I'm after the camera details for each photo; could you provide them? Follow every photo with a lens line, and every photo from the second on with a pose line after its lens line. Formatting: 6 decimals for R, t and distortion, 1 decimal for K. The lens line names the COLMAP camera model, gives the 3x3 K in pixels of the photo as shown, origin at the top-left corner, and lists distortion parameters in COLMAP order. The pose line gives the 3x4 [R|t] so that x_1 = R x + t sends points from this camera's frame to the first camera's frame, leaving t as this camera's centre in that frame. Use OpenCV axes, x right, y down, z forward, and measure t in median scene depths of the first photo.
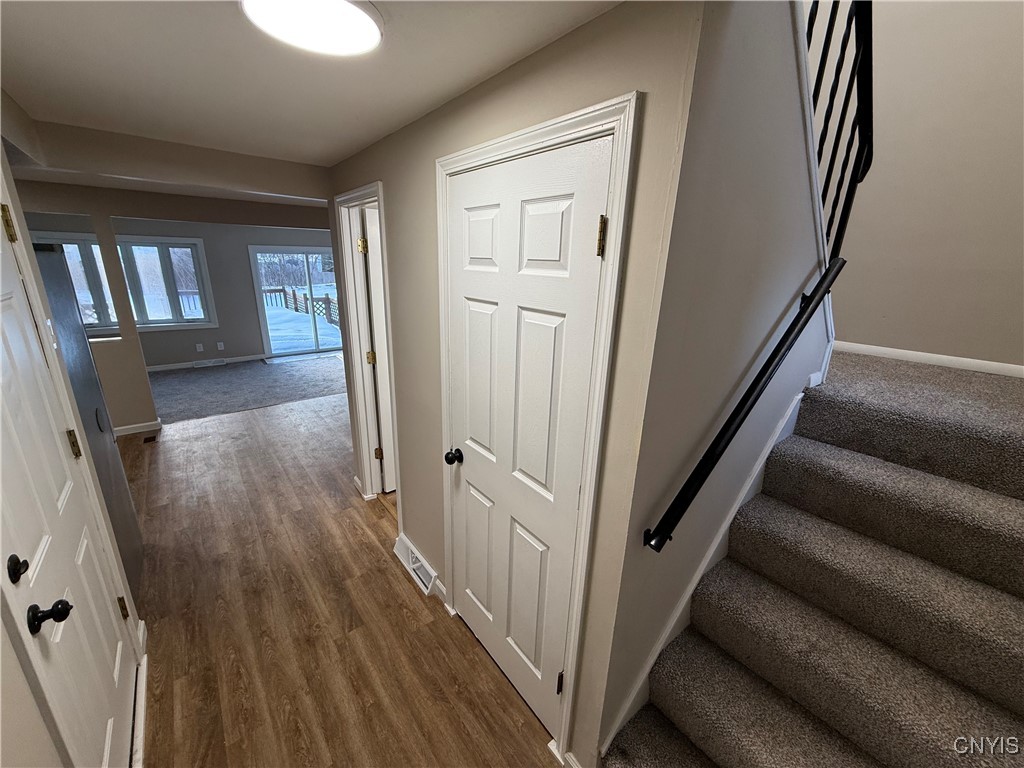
lens RADIAL K [[406.6, 0, 509.1], [0, 406.6, 387.5], [0, 0, 1]] dist [0.000143, -0.000509]
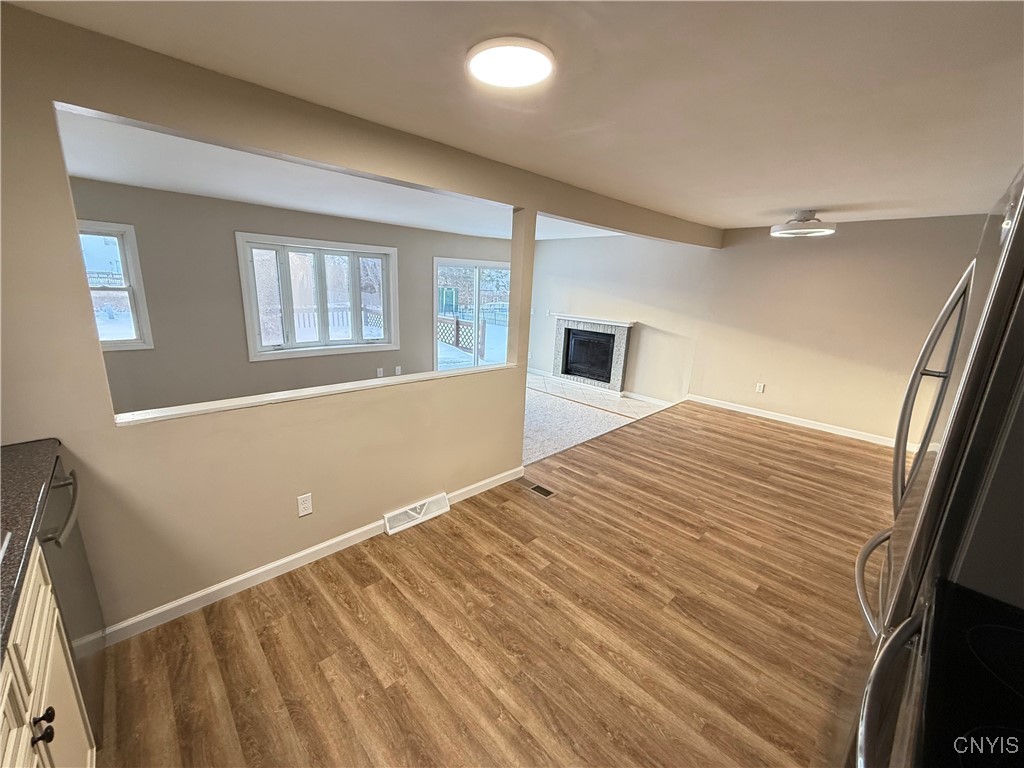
lens RADIAL K [[406.6, 0, 508.2], [0, 406.6, 384.7], [0, 0, 1]] dist [0.000143, -0.000509]
pose [[0.995593, -0.007328, 0.093494, -1.520179], [0.012872, 0.998185, -0.058836, -0.047603], [-0.092894, 0.059780, 0.993880, 0.317891]]
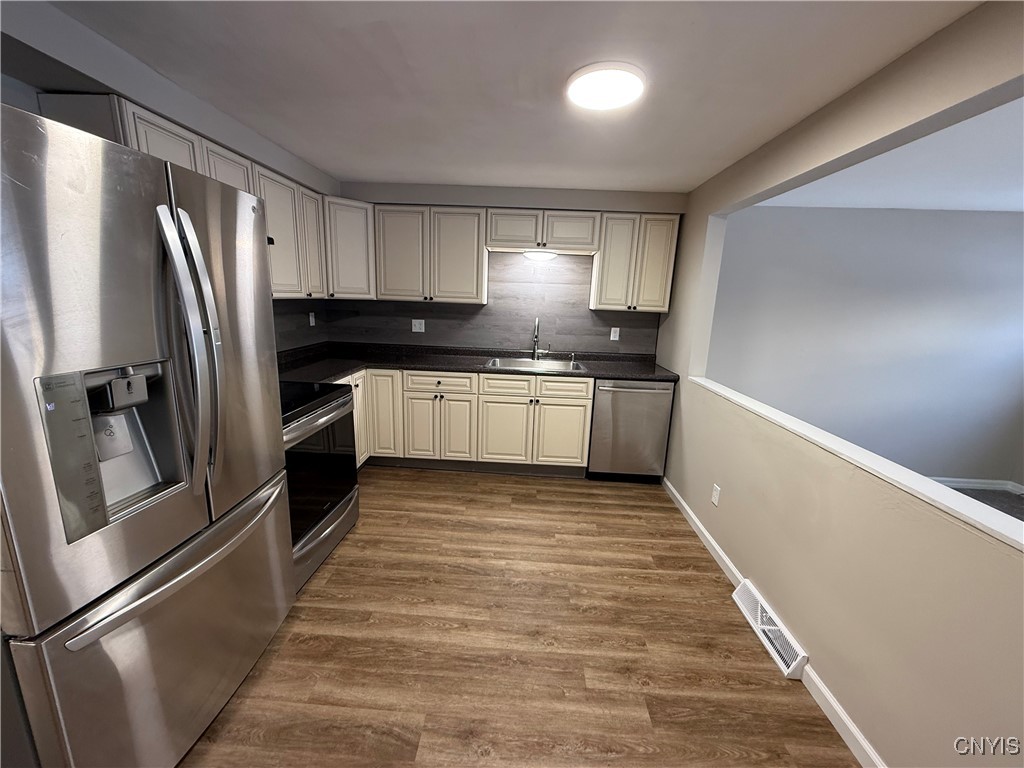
lens RADIAL K [[406.6, 0, 508.1], [0, 406.6, 385.5], [0, 0, 1]] dist [0.000143, -0.000509]
pose [[-0.655532, 0.110654, -0.747016, -0.886501], [-0.279360, 0.883498, 0.376018, -0.292242], [0.701595, 0.455178, -0.548249, 1.236065]]
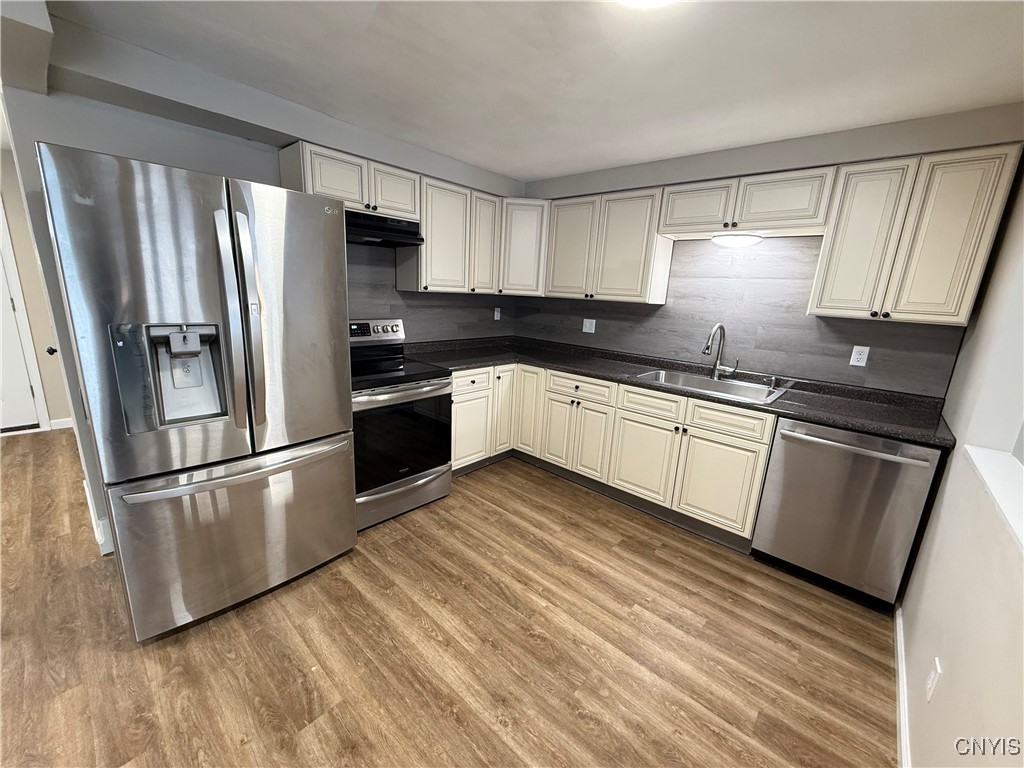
lens RADIAL K [[406.6, 0, 507.3], [0, 406.6, 385.2], [0, 0, 1]] dist [0.000143, -0.000509]
pose [[-0.983739, -0.037432, -0.175662, -1.273729], [-0.122420, 0.855397, 0.503297, -0.324548], [0.131422, 0.516618, -0.846070, 1.330425]]
